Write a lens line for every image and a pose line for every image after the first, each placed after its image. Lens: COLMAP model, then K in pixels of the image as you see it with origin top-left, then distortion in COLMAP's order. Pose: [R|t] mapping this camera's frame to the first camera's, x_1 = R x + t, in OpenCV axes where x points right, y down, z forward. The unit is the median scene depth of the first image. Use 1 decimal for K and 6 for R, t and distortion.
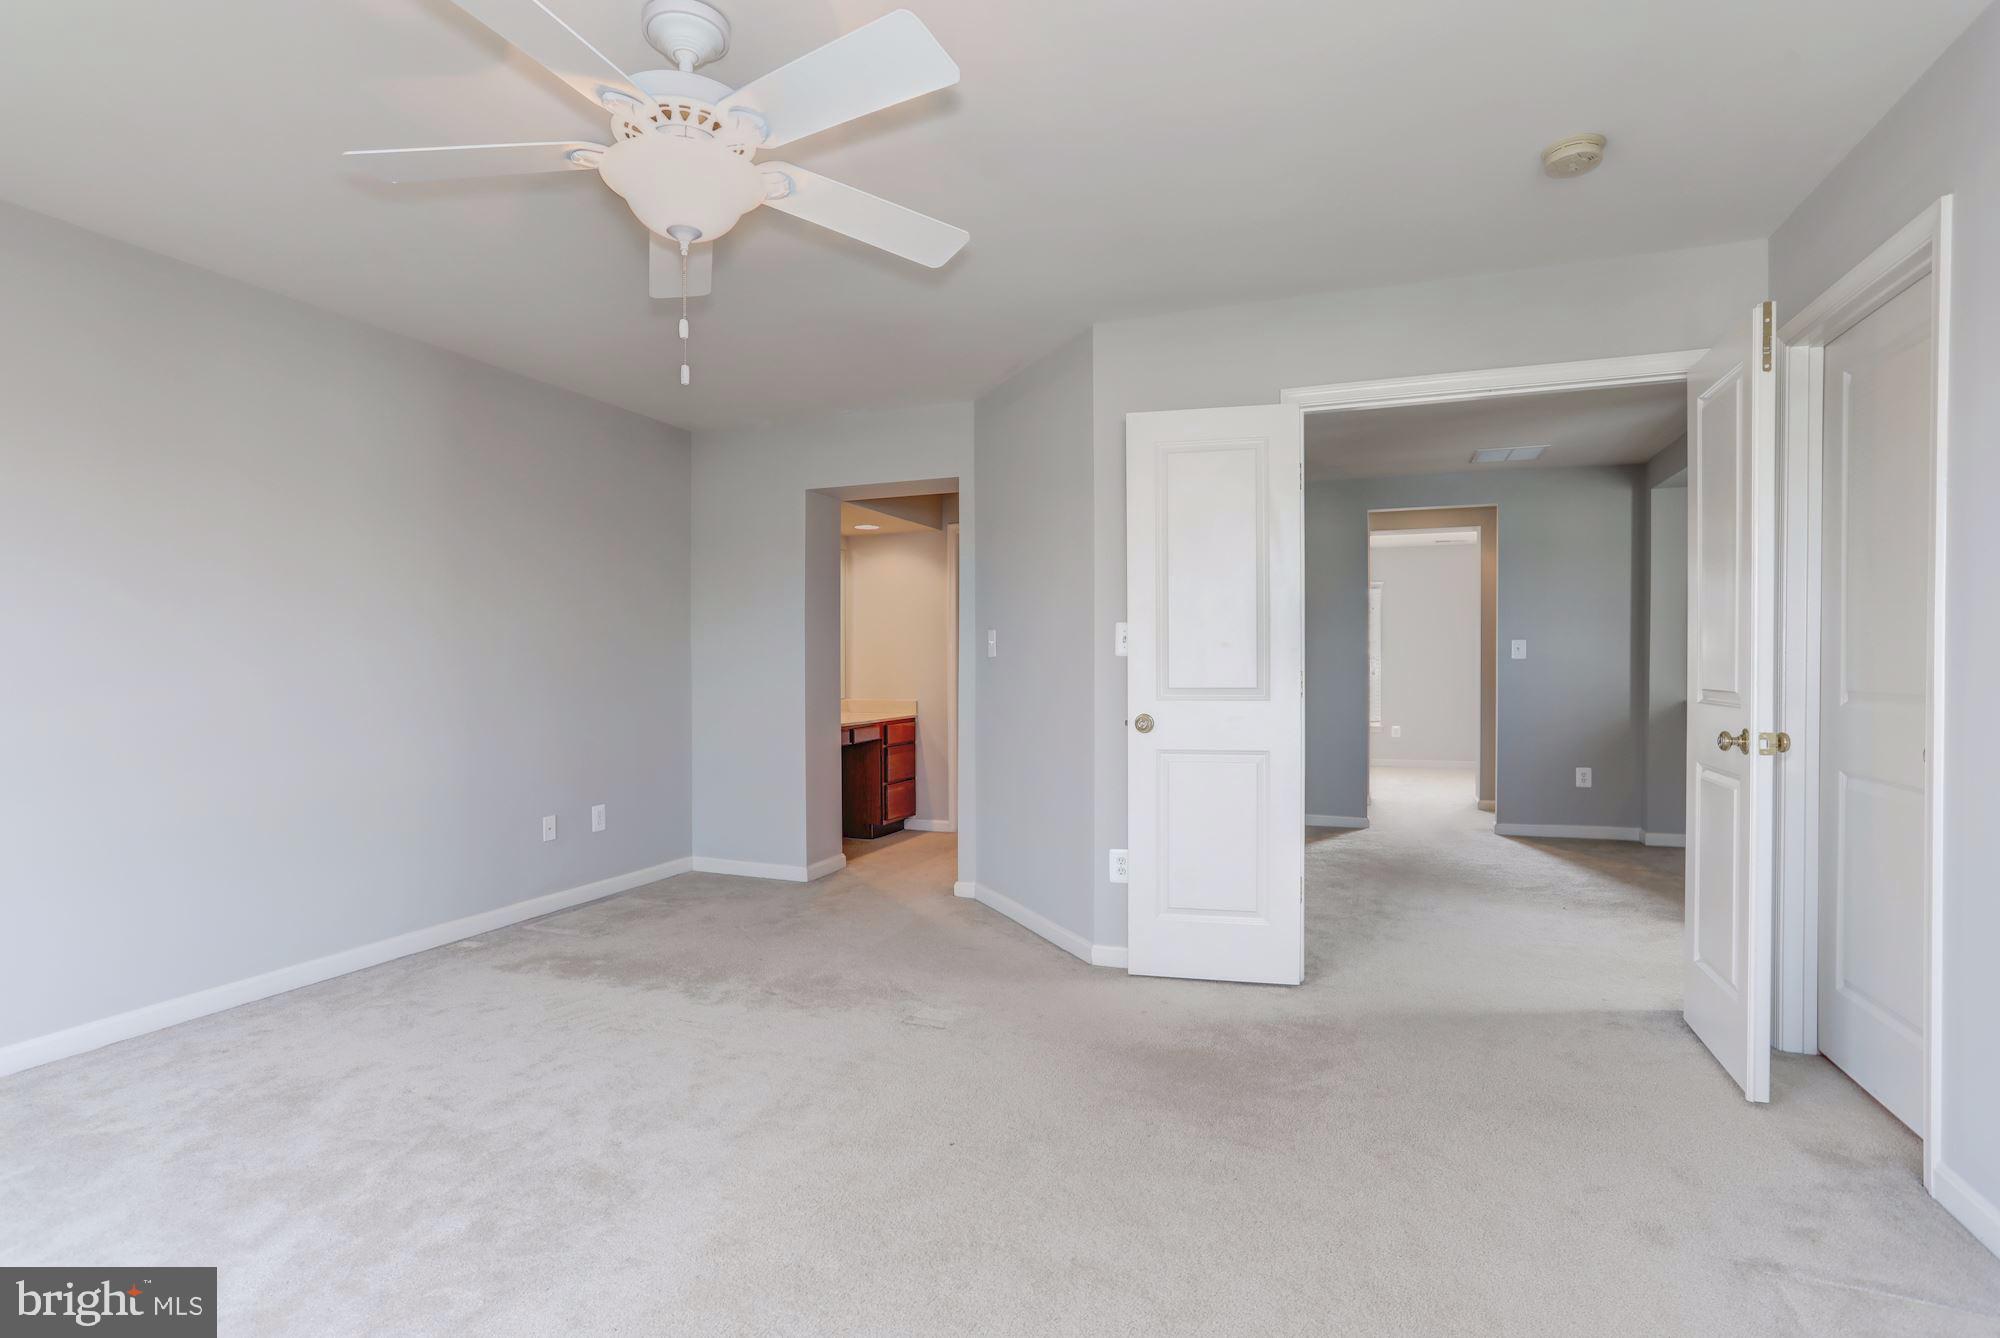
lens RADIAL K [[978.2, 0, 1000.0], [0, 978.2, 669.0], [0, 0, 1]] dist [-0.004532, -0.000279]
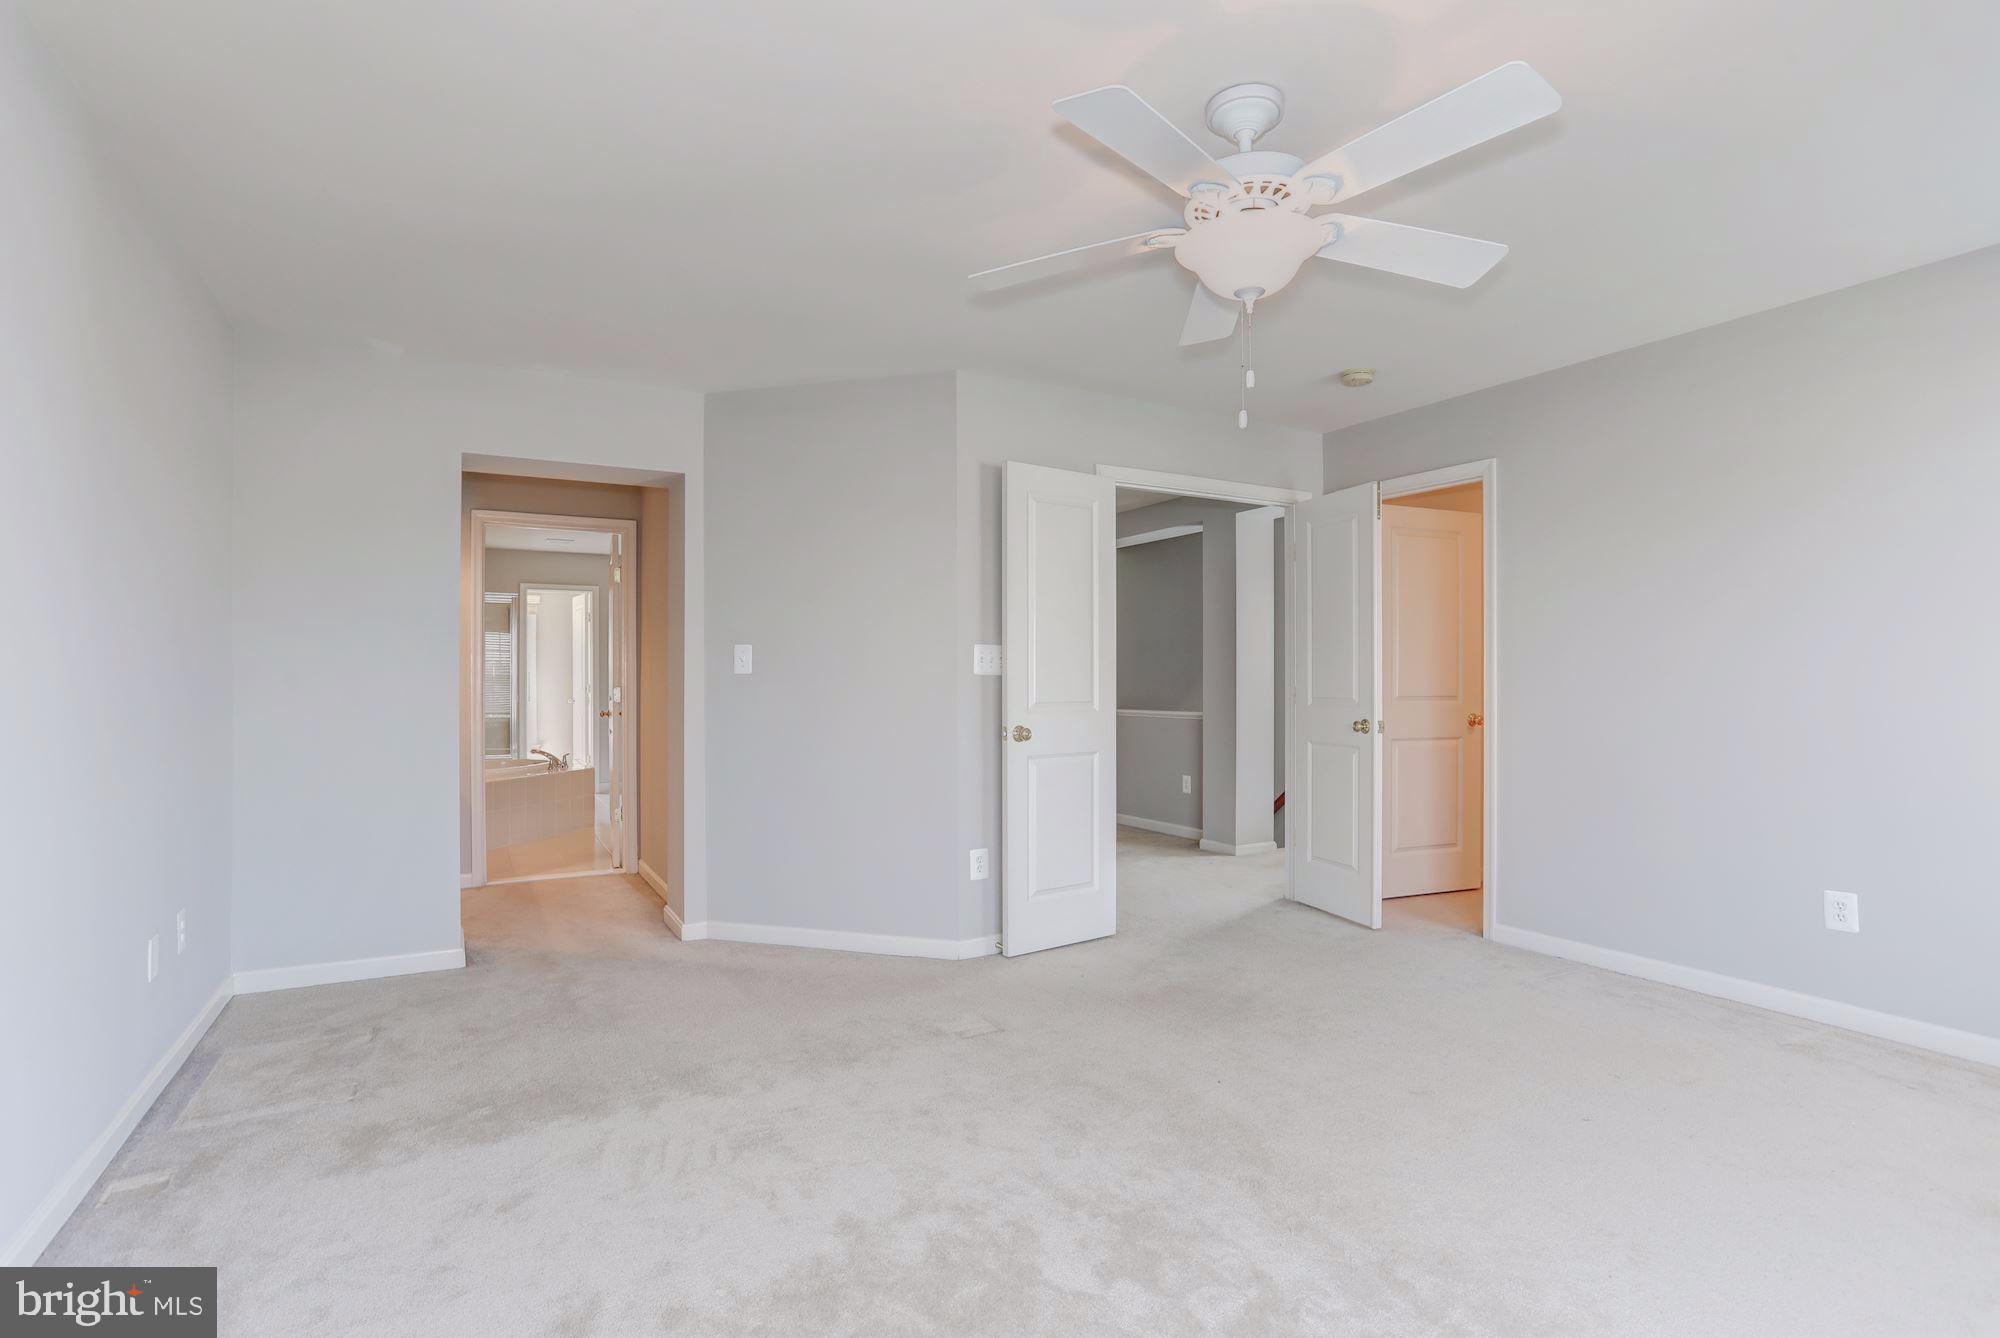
lens RADIAL K [[966.9, 0, 1000.0], [0, 966.9, 669.0], [0, 0, 1]] dist [-0.078477, 0.064881]
pose [[0.642558, 0.007218, 0.766203, -0.754013], [0.002859, 0.999926, -0.011817, -0.007355], [-0.766231, 0.009783, 0.642490, 0.303644]]
